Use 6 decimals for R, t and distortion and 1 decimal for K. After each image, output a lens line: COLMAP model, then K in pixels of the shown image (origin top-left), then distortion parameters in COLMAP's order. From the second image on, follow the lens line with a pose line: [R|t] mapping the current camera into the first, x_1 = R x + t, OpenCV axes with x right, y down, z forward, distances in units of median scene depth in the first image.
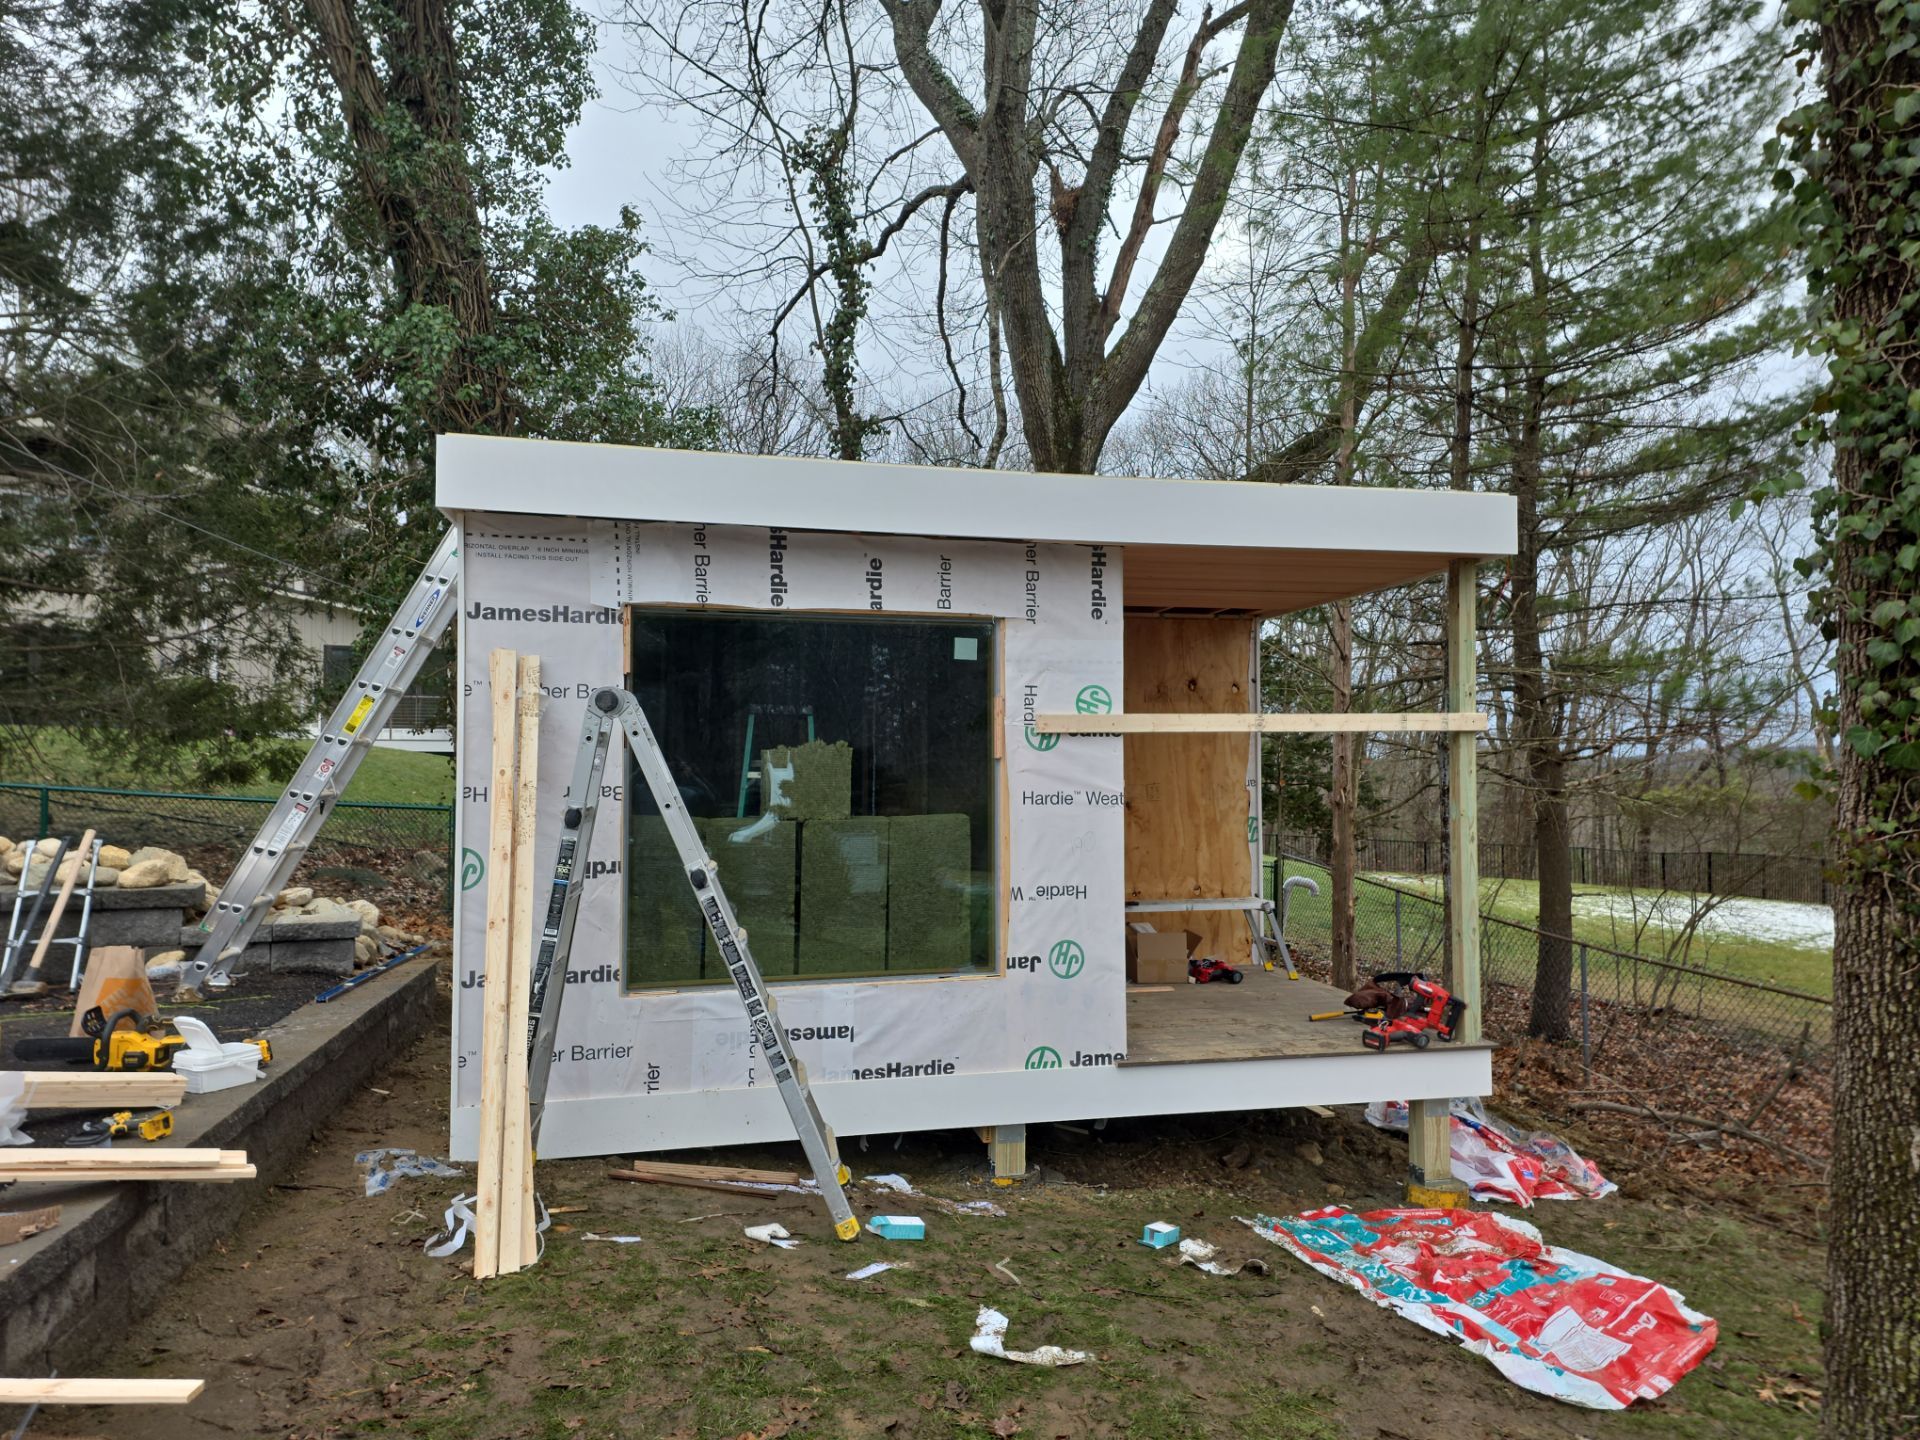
lens RADIAL K [[1245.9, 0, 960.7], [0, 1245.9, 727.0], [0, 0, 1]] dist [0.037897, -0.013774]
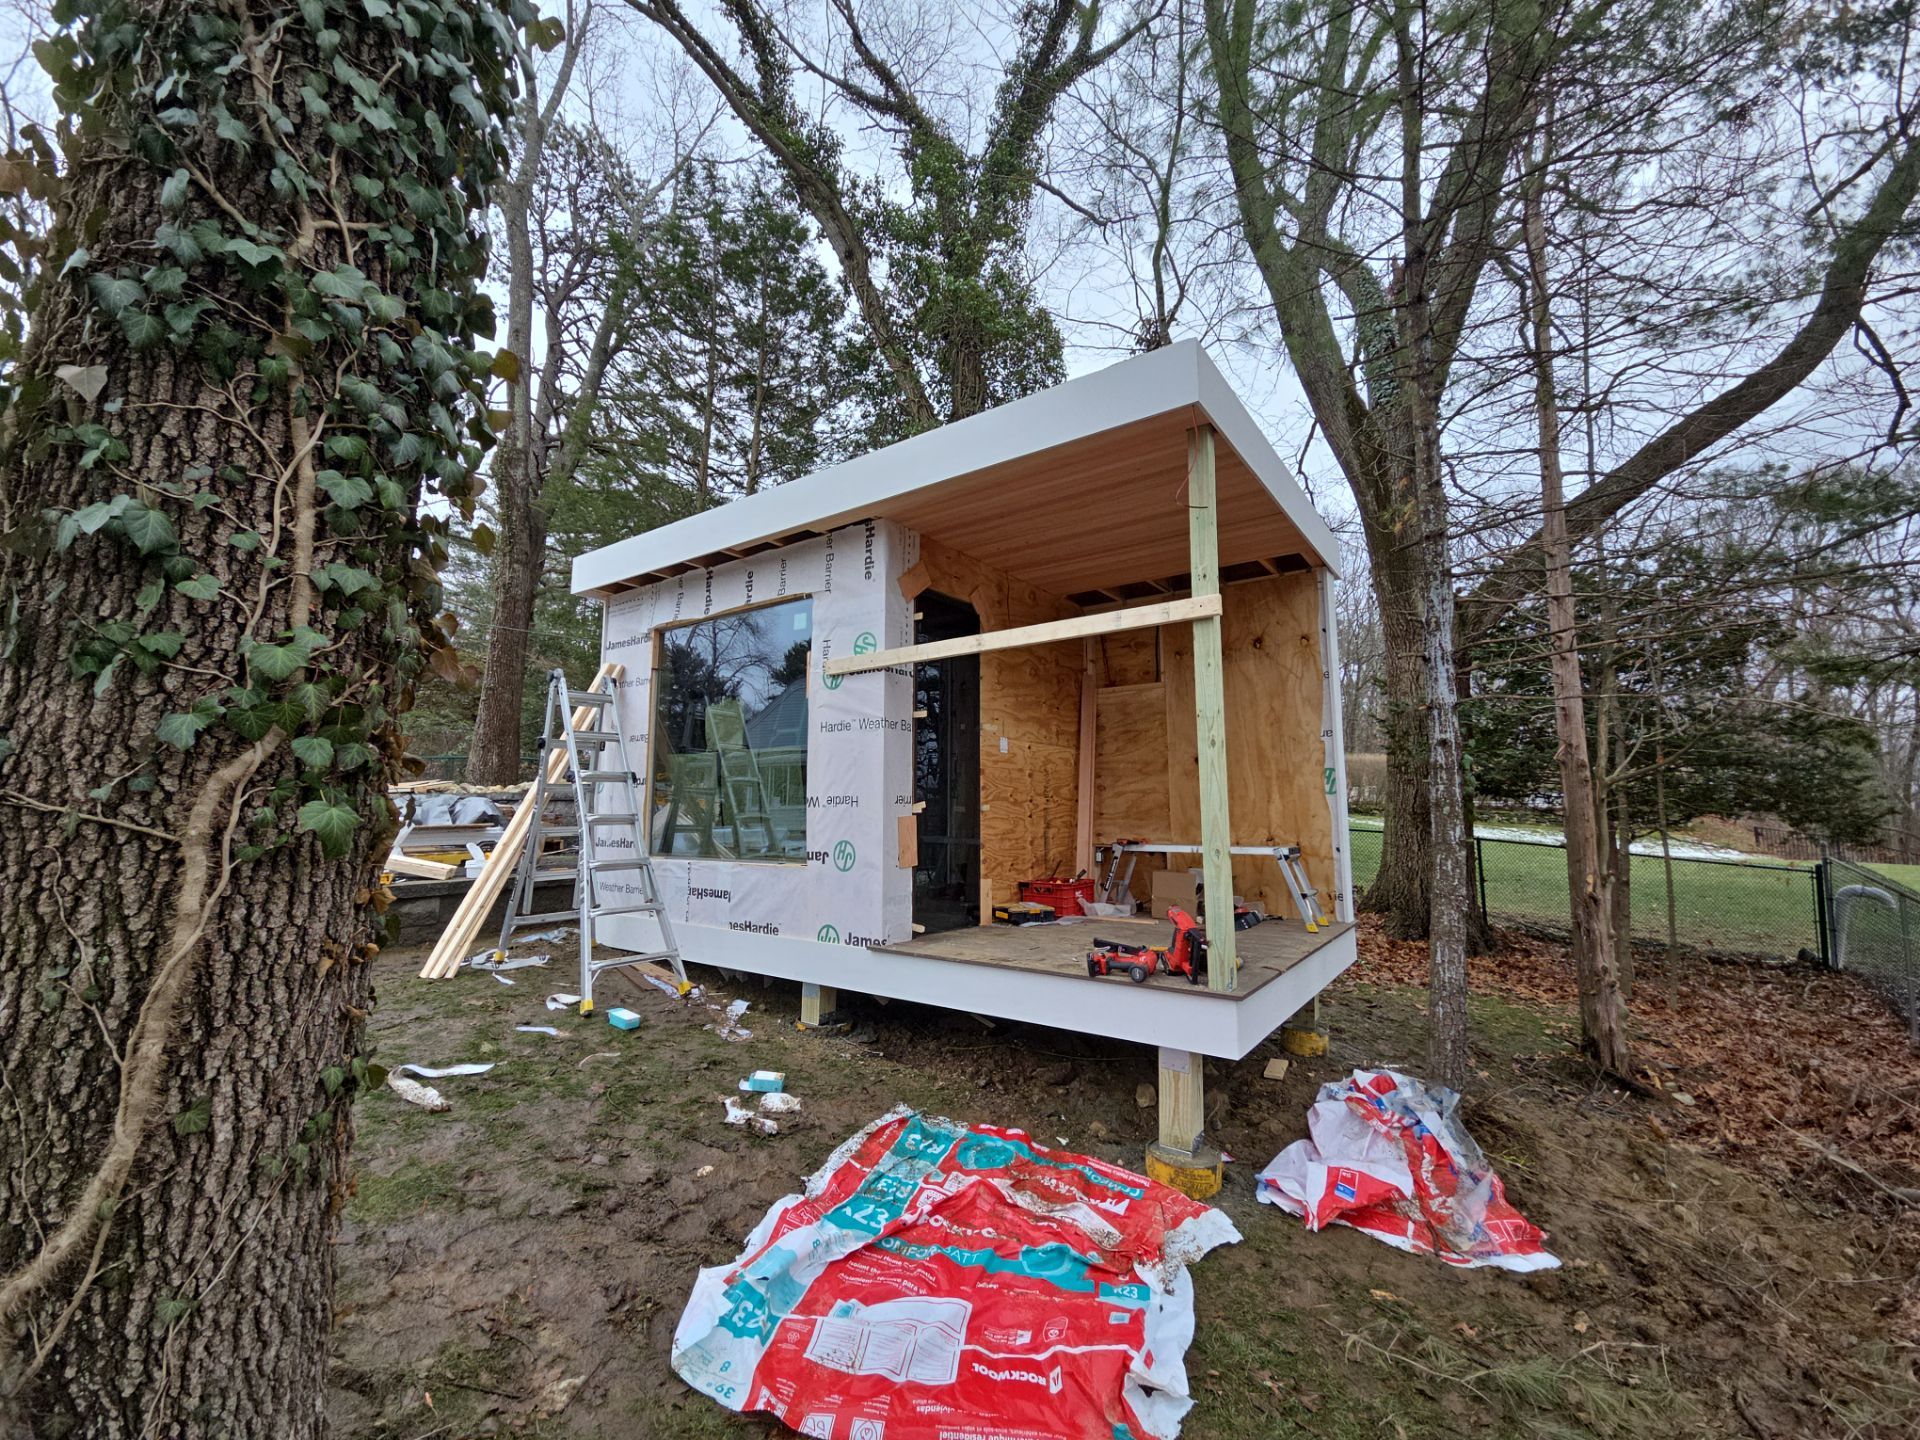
lens RADIAL K [[762.7, 0, 947.2], [0, 762.7, 733.6], [0, 0, 1]] dist [0.004970, 0.000439]
pose [[0.667250, -0.077495, -0.740791, 0.718864], [0.022819, 0.996233, -0.083663, 0.131762], [0.744484, 0.038920, 0.666505, 0.570144]]
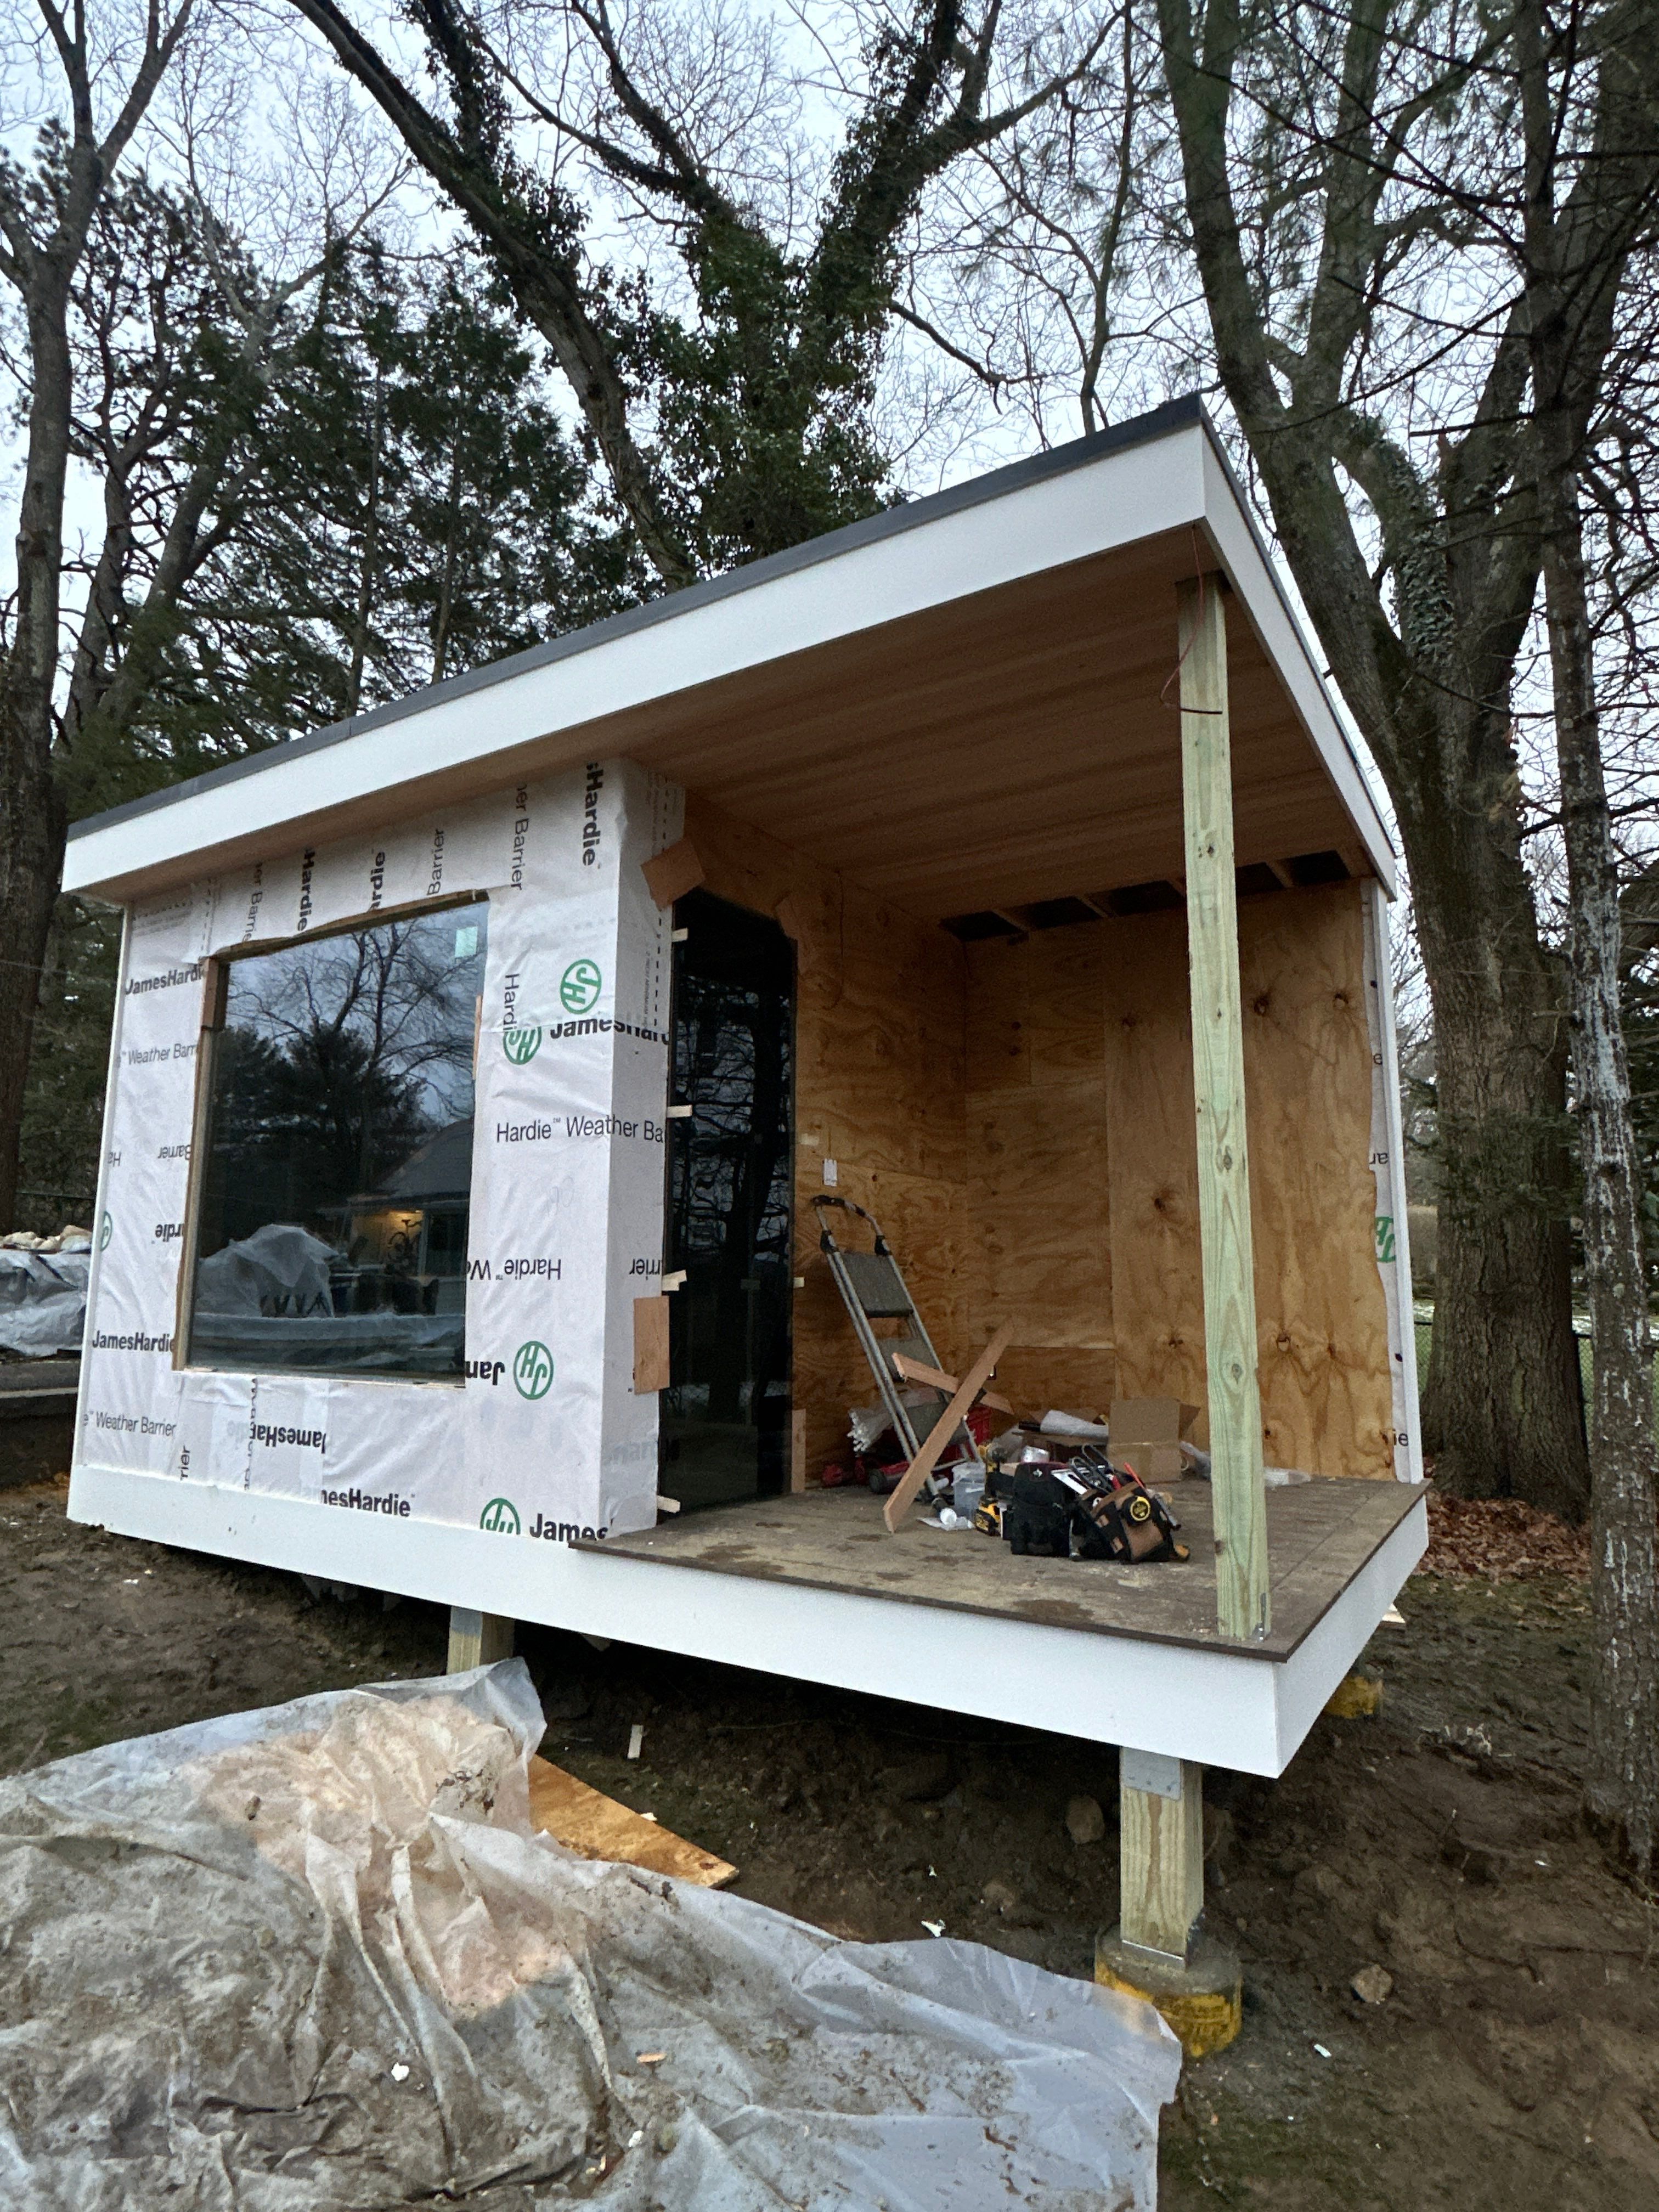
lens RADIAL K [[1170.6, 0, 827.2], [0, 1170.6, 1132.5], [0, 0, 1]] dist [-0.005533, 0.002798]
pose [[0.718566, -0.088779, -0.689769, 0.637073], [0.015589, 0.993626, -0.111648, 0.132988], [0.695284, 0.069473, 0.715369, 0.655713]]
